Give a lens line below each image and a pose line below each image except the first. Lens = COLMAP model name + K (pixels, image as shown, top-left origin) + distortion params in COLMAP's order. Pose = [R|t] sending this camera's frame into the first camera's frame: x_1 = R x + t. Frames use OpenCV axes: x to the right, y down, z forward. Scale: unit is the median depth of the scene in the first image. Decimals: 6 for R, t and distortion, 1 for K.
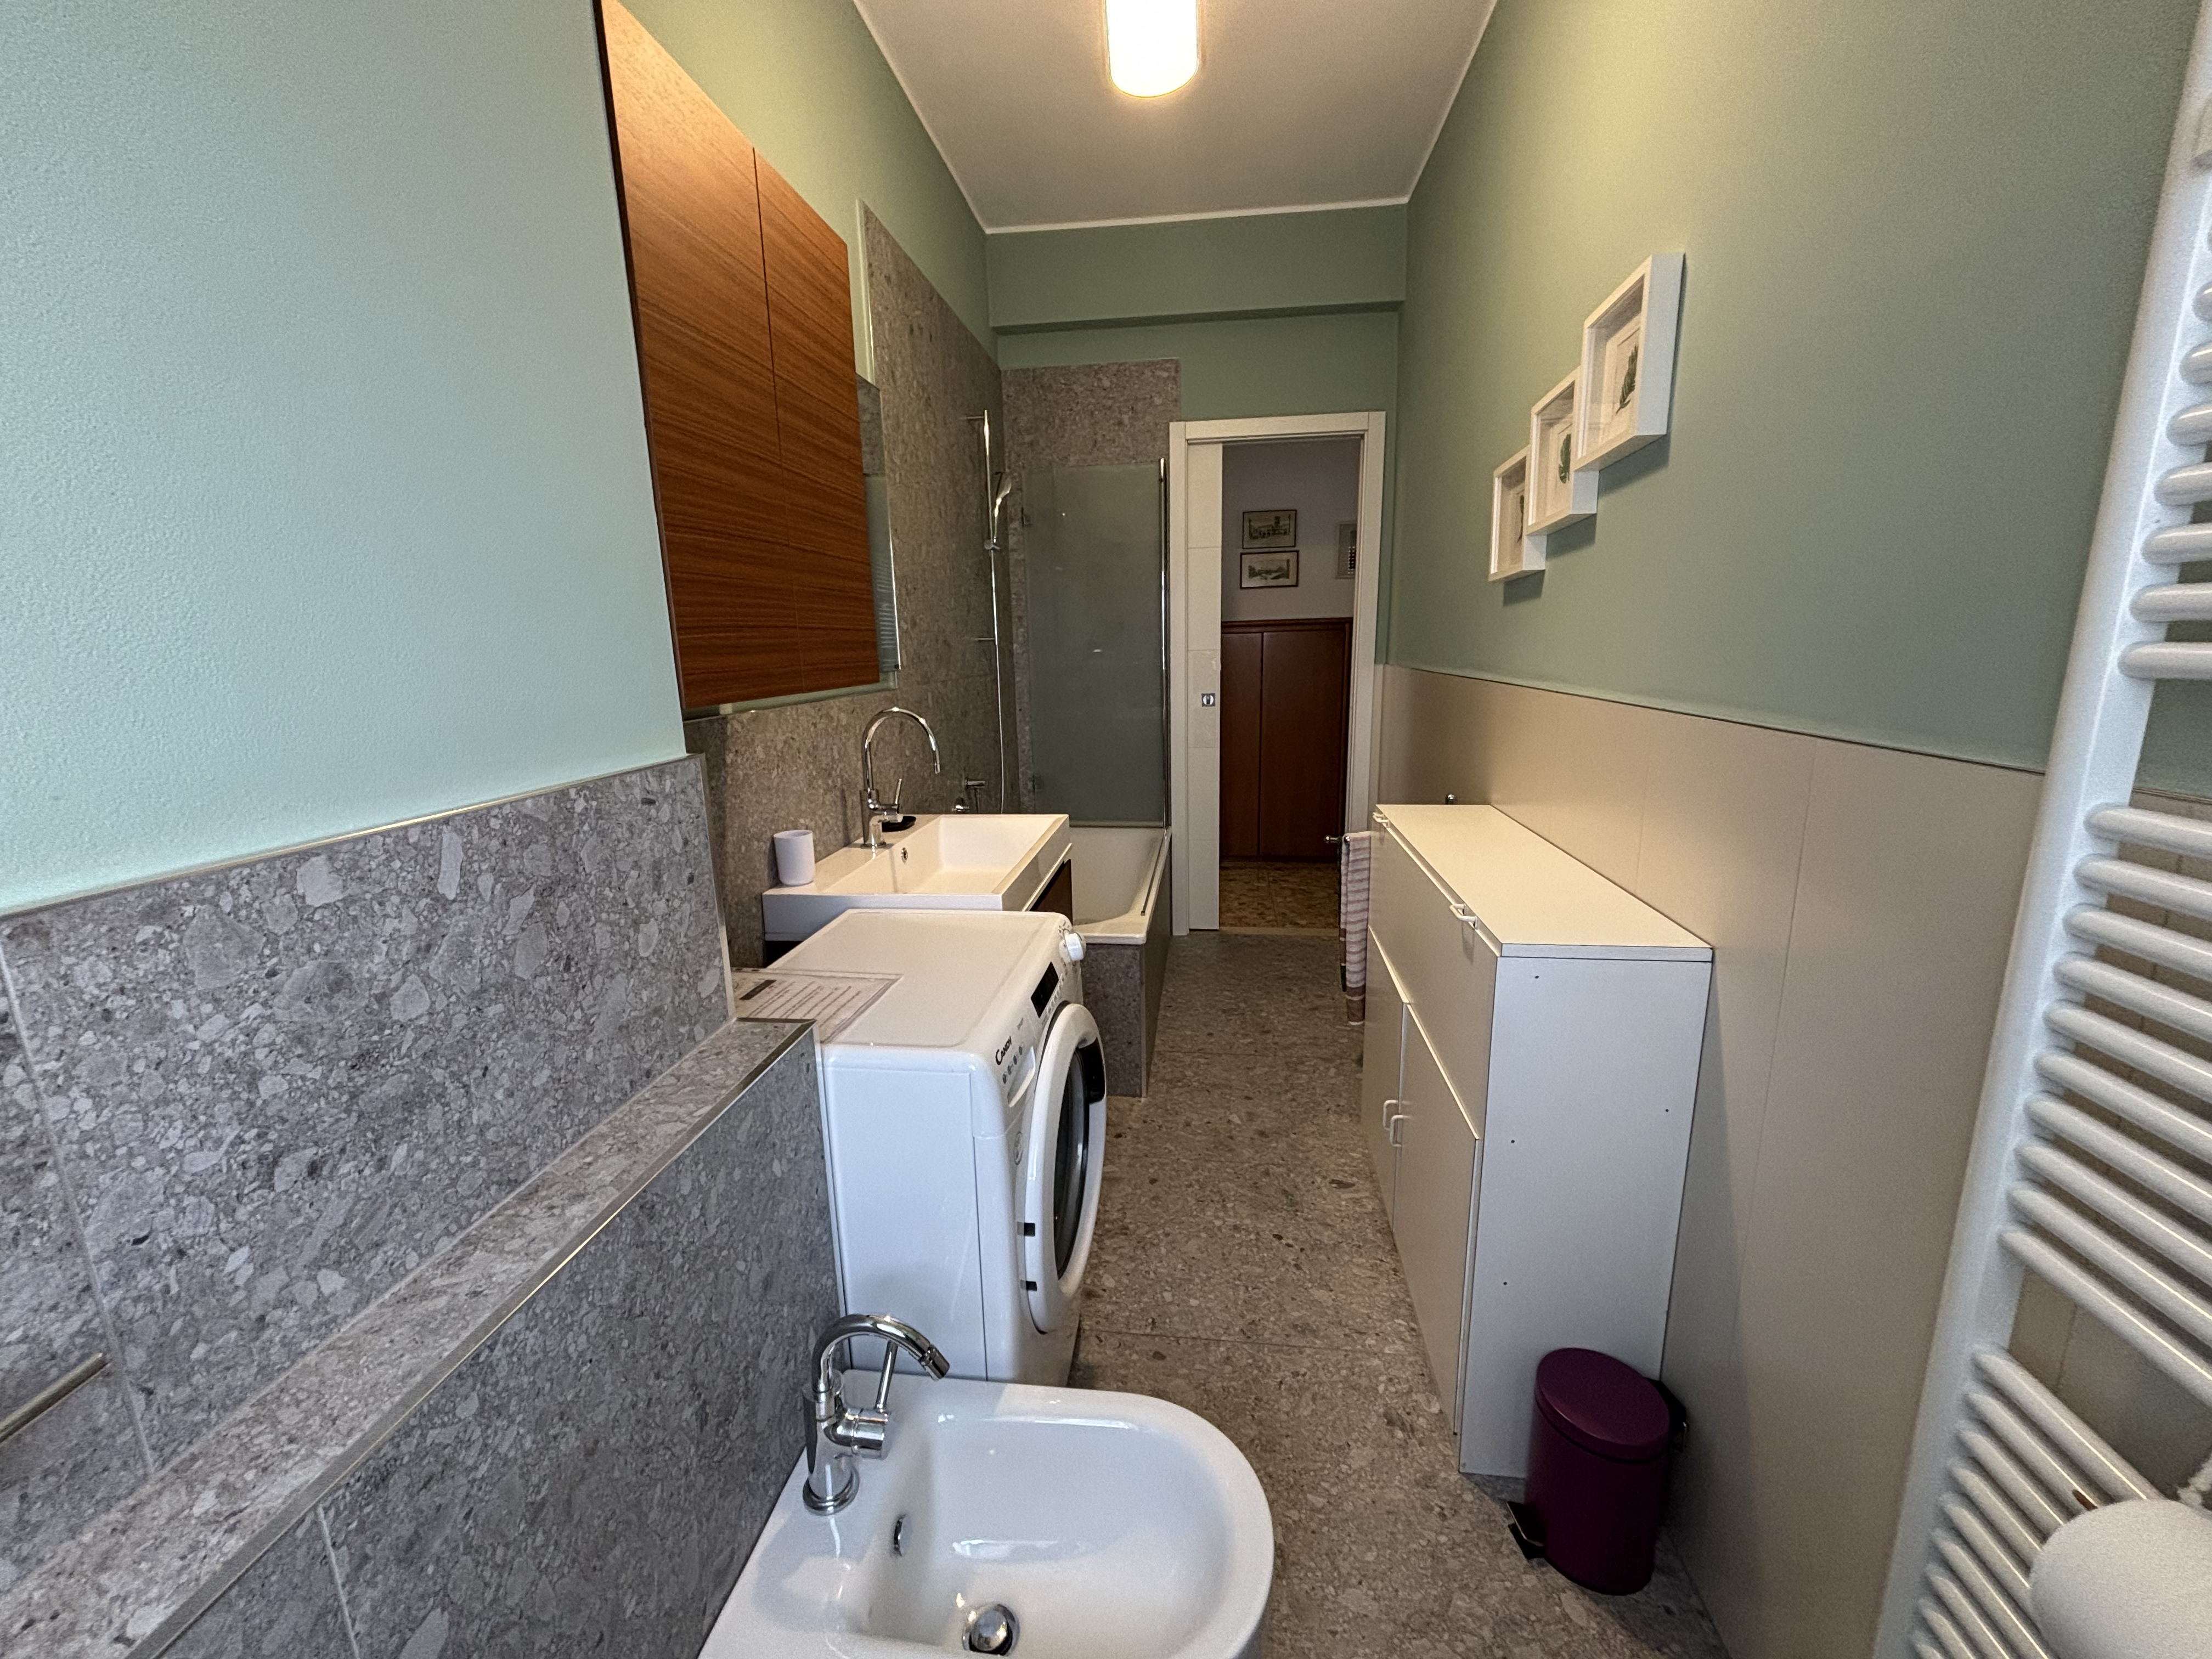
lens RADIAL K [[890.4, 0, 1107.2], [0, 890.4, 827.7], [0, 0, 1]] dist [-0.007759, 0.001237]
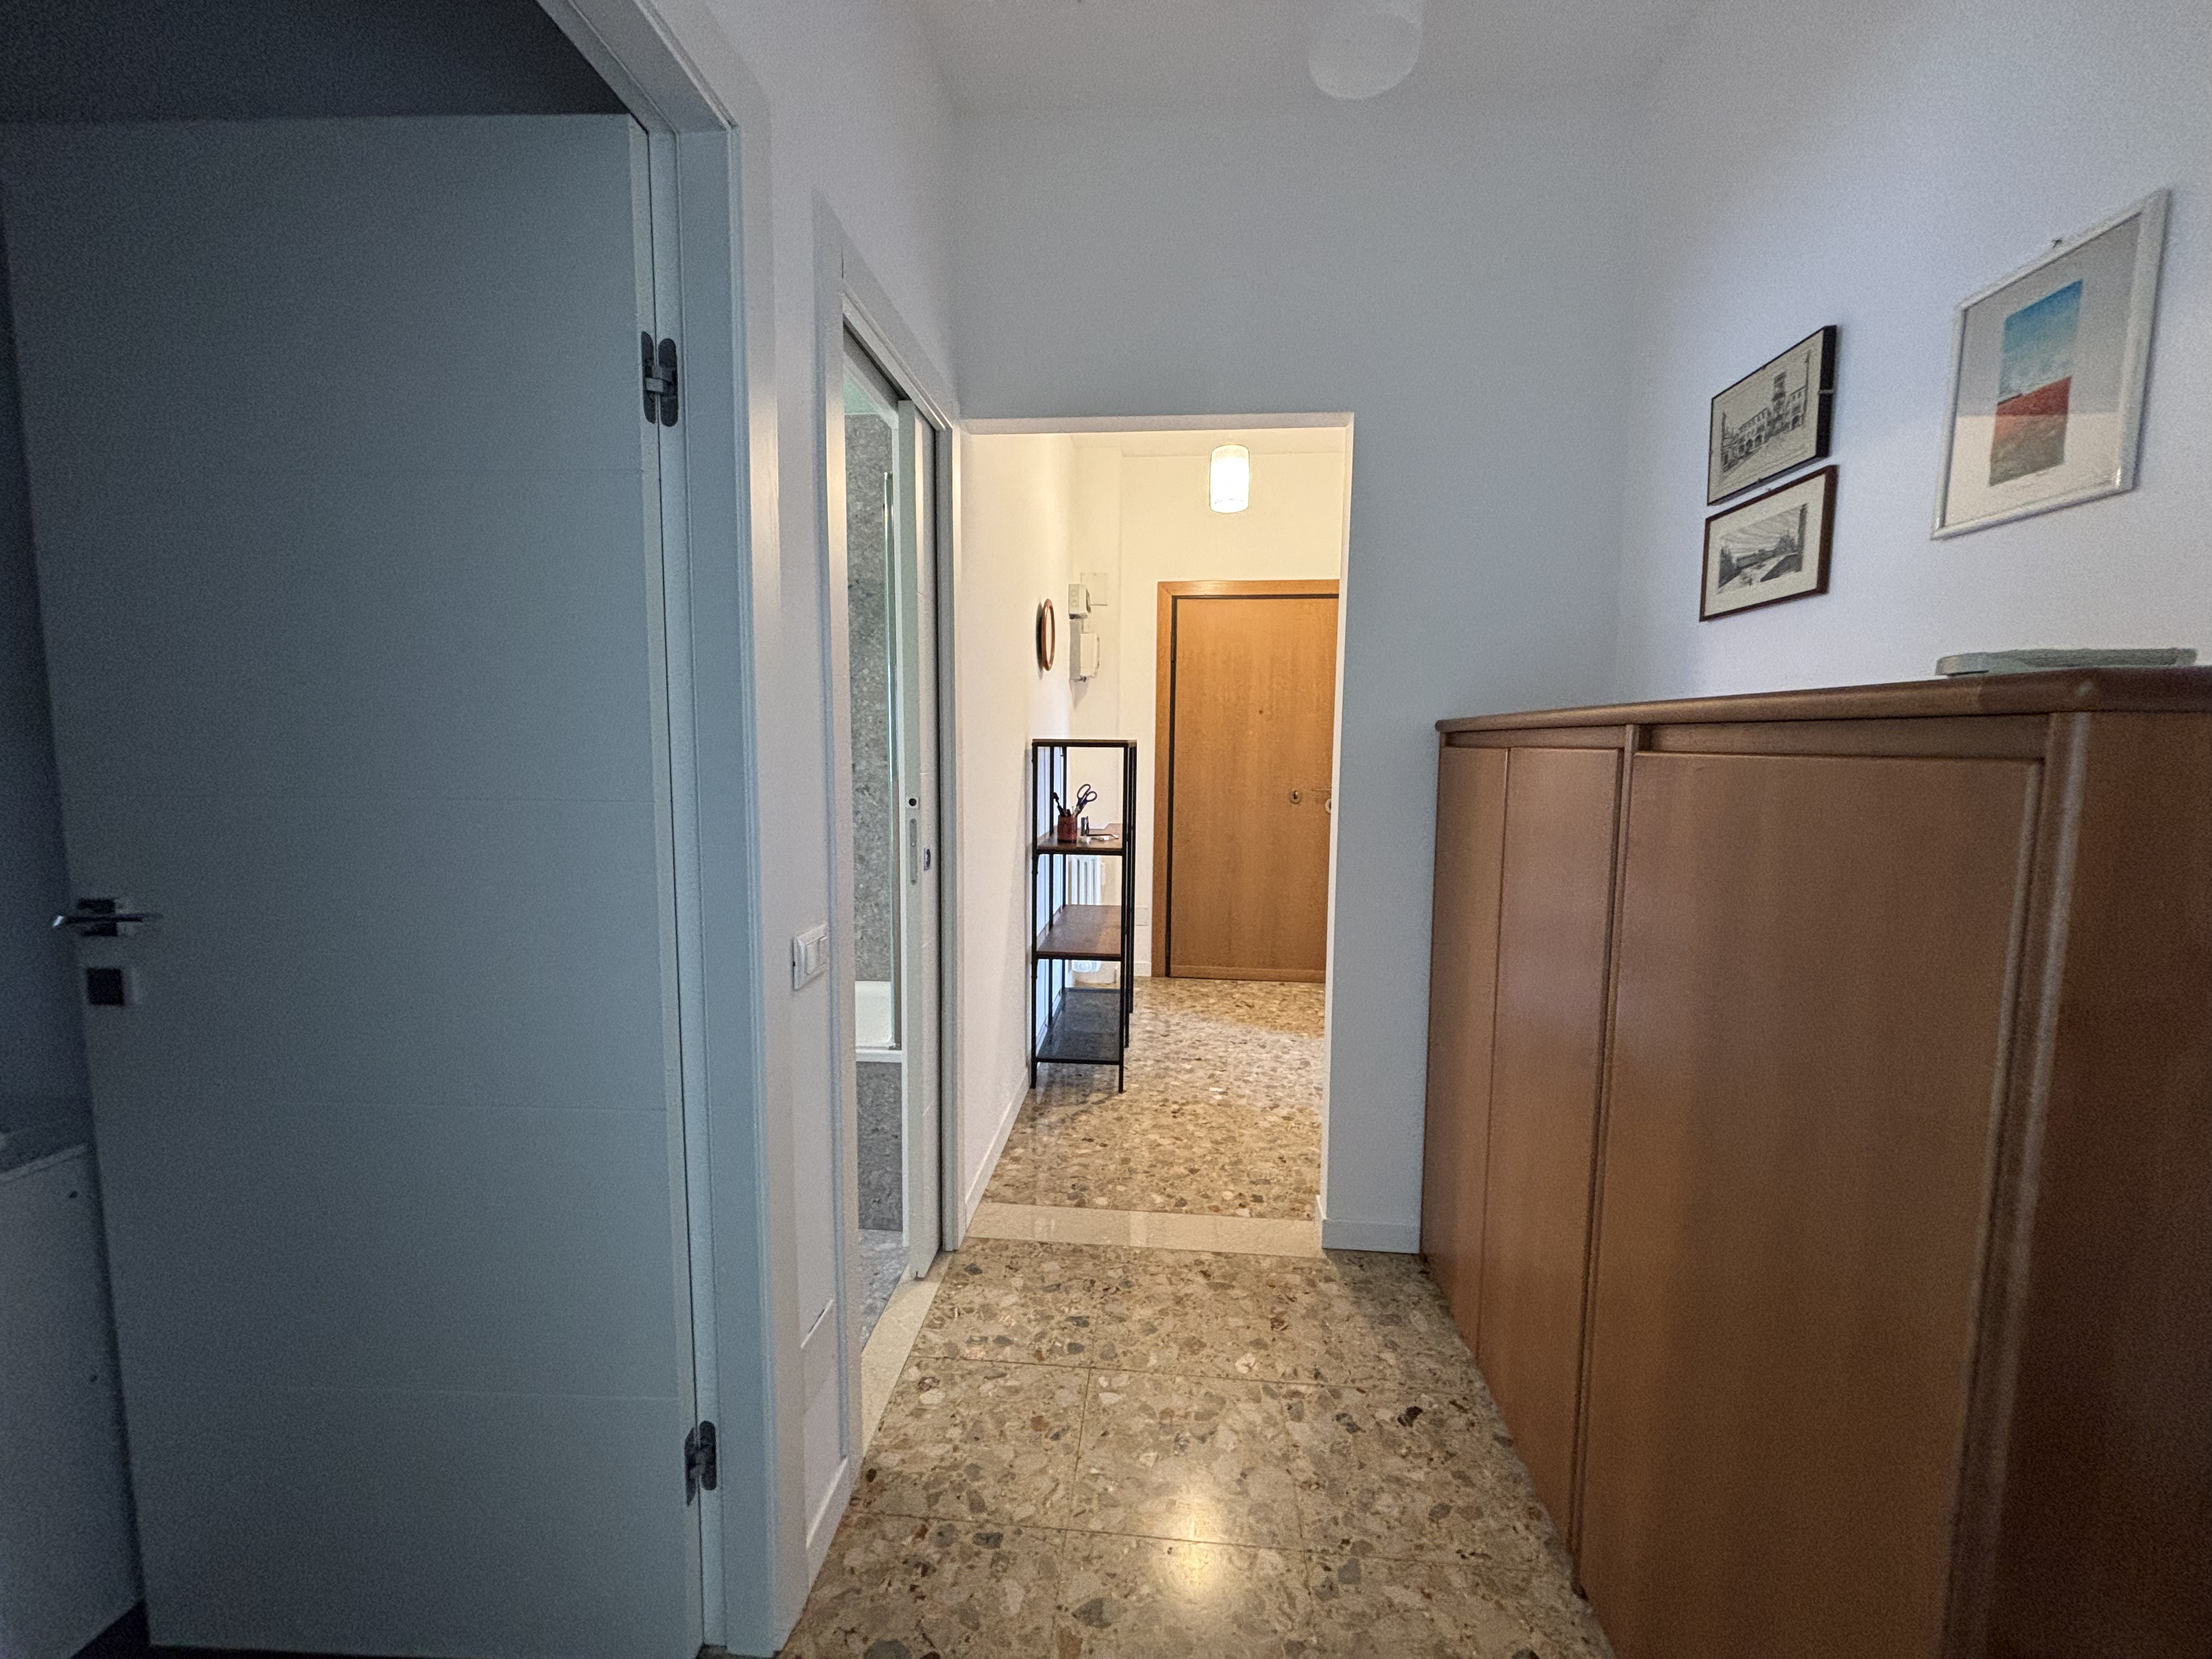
lens RADIAL K [[890.4, 0, 1104.3], [0, 890.4, 826.8], [0, 0, 1]] dist [-0.007759, 0.001237]
pose [[0.036233, 0.116232, -0.992561, 0.490183], [-0.216215, 0.970600, 0.105768, -0.182212], [0.975673, 0.210774, 0.060299, 0.783213]]
